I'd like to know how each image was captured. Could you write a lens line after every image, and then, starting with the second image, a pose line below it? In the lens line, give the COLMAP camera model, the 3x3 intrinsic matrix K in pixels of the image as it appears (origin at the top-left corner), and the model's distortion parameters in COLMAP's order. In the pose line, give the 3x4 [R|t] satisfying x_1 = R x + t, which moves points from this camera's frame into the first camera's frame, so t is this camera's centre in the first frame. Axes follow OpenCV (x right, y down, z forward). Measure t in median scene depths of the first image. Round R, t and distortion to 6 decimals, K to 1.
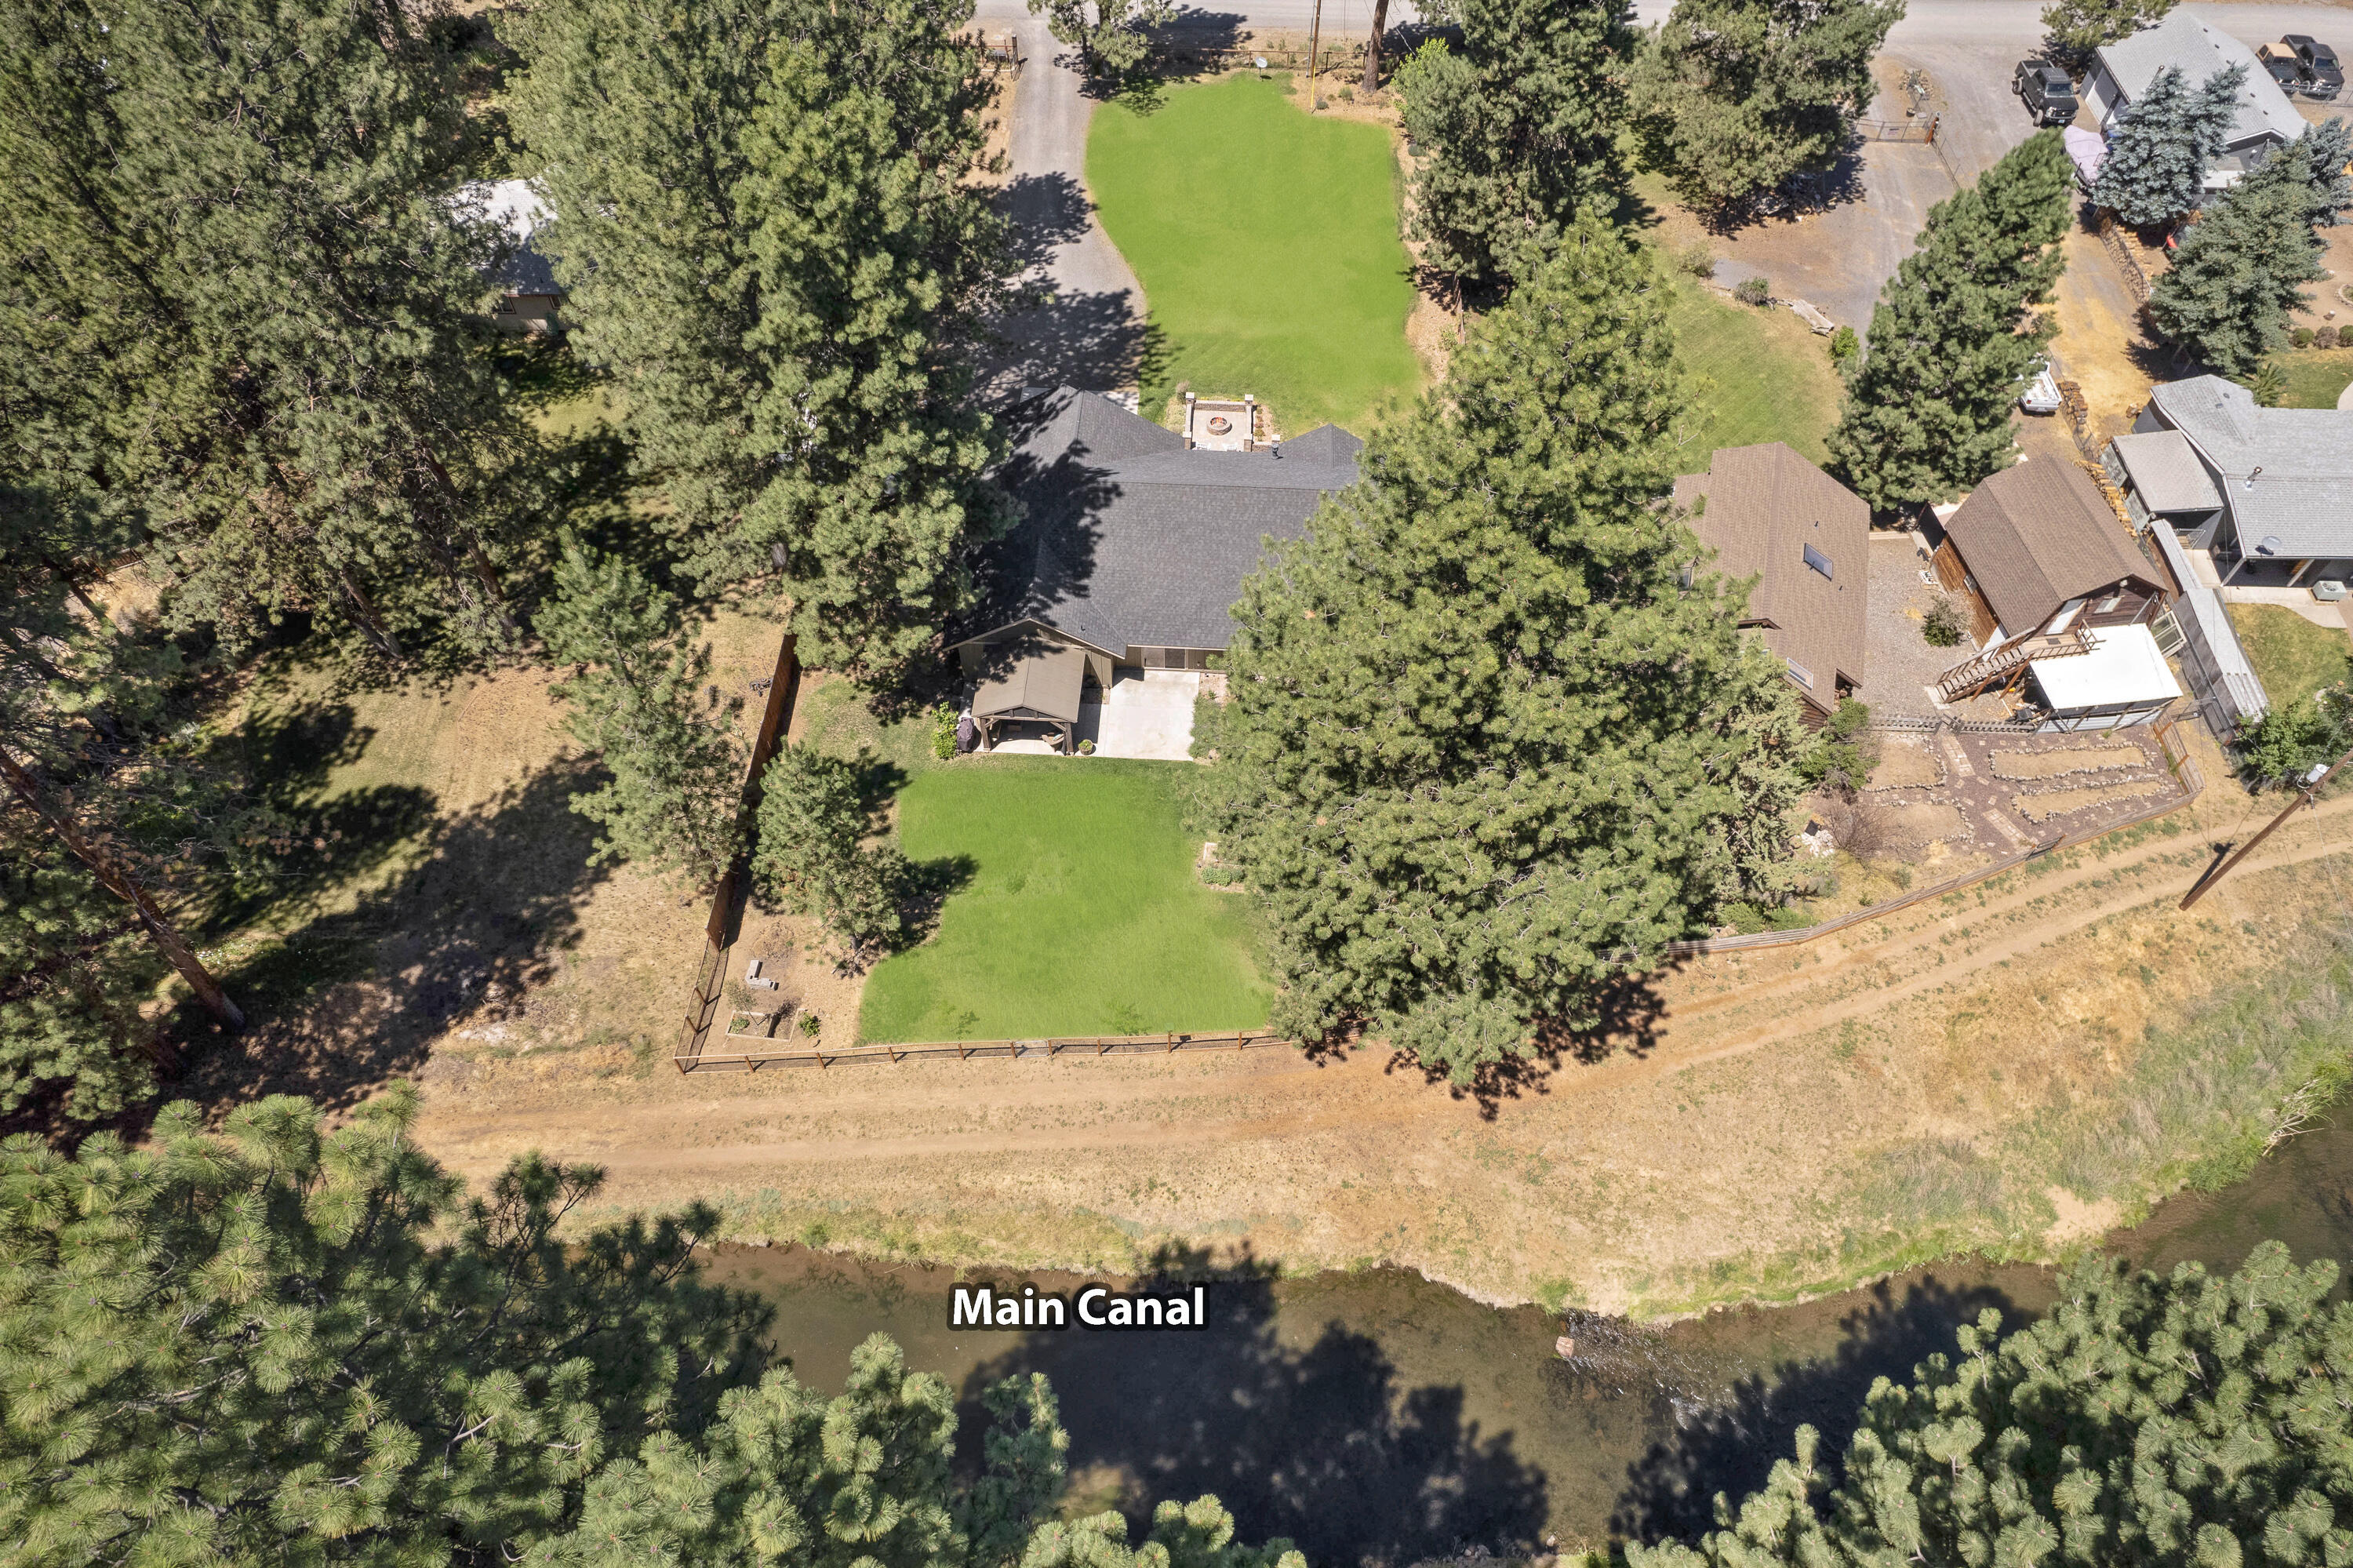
lens RADIAL K [[1529.9, 0, 1171.5], [0, 1529.9, 794.8], [0, 0, 1]] dist [-0.067650, 0.062547]
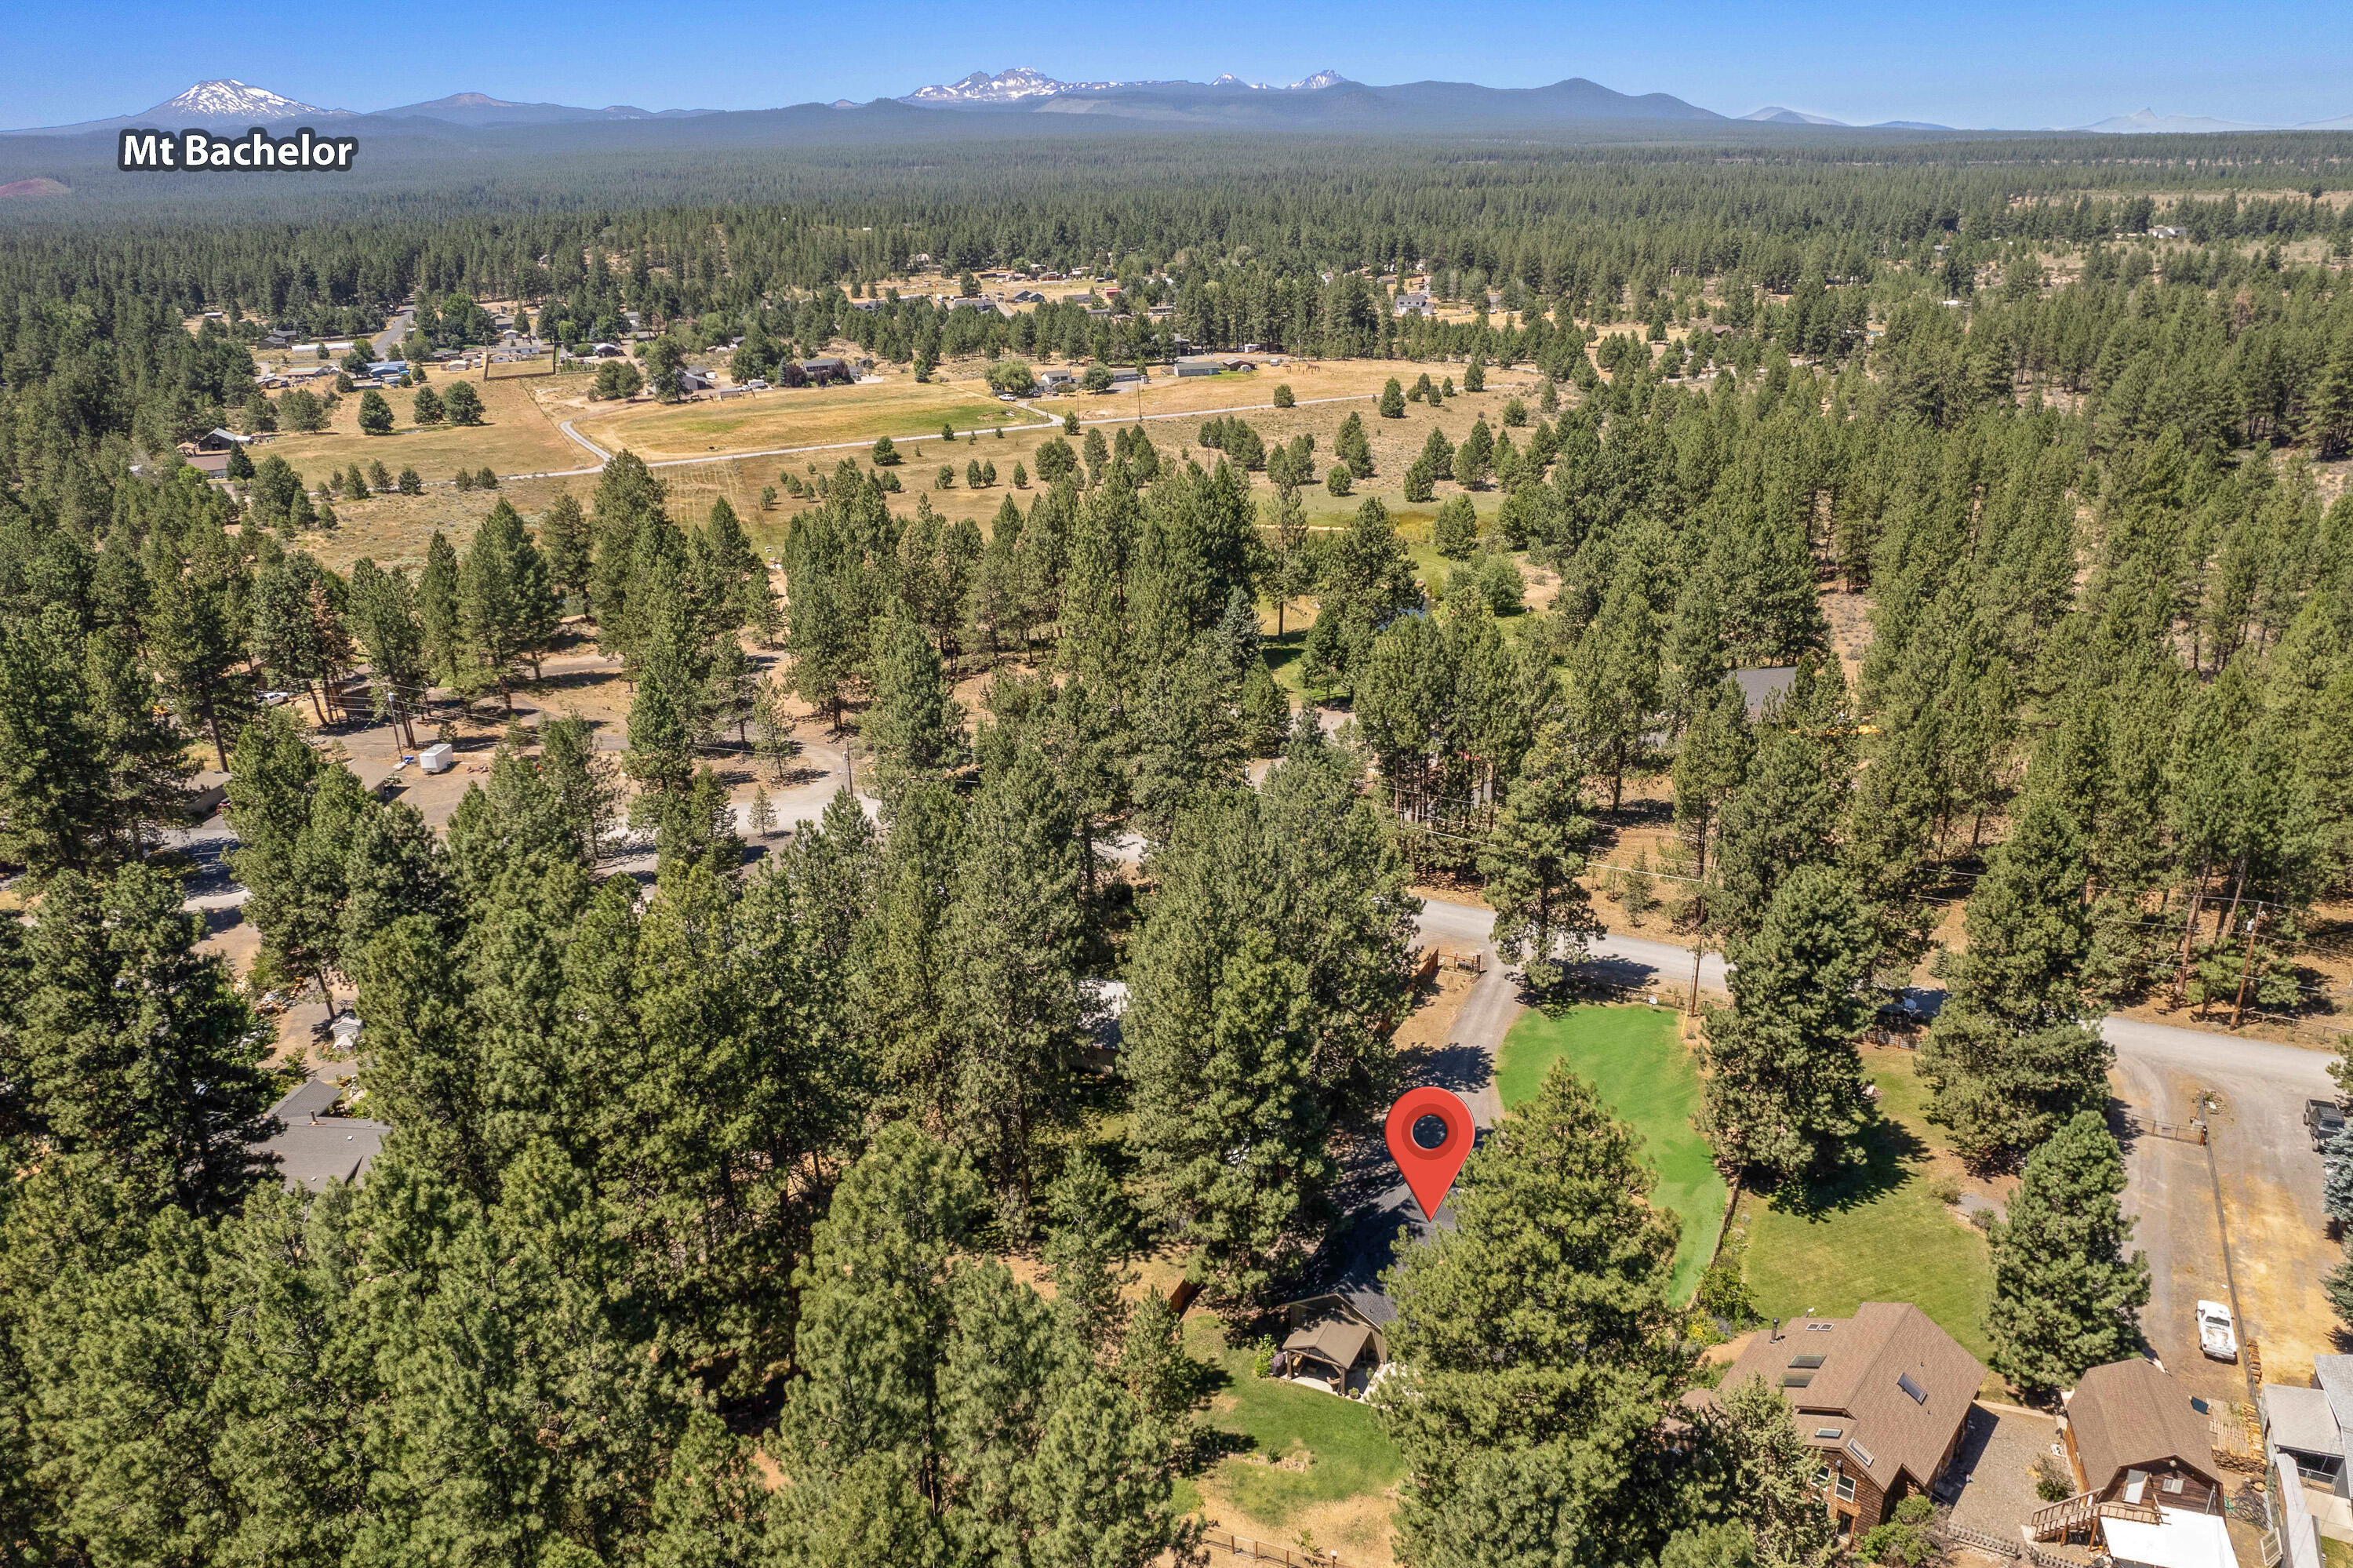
lens RADIAL K [[1549.0, 0, 1175.8], [0, 1549.0, 685.6], [0, 0, 1]] dist [-0.053441, 0.031014]
pose [[0.919043, 0.090581, -0.383608, 0.290167], [-0.299649, 0.792834, -0.530684, 0.262789], [0.256067, 0.602669, 0.755791, -0.557497]]
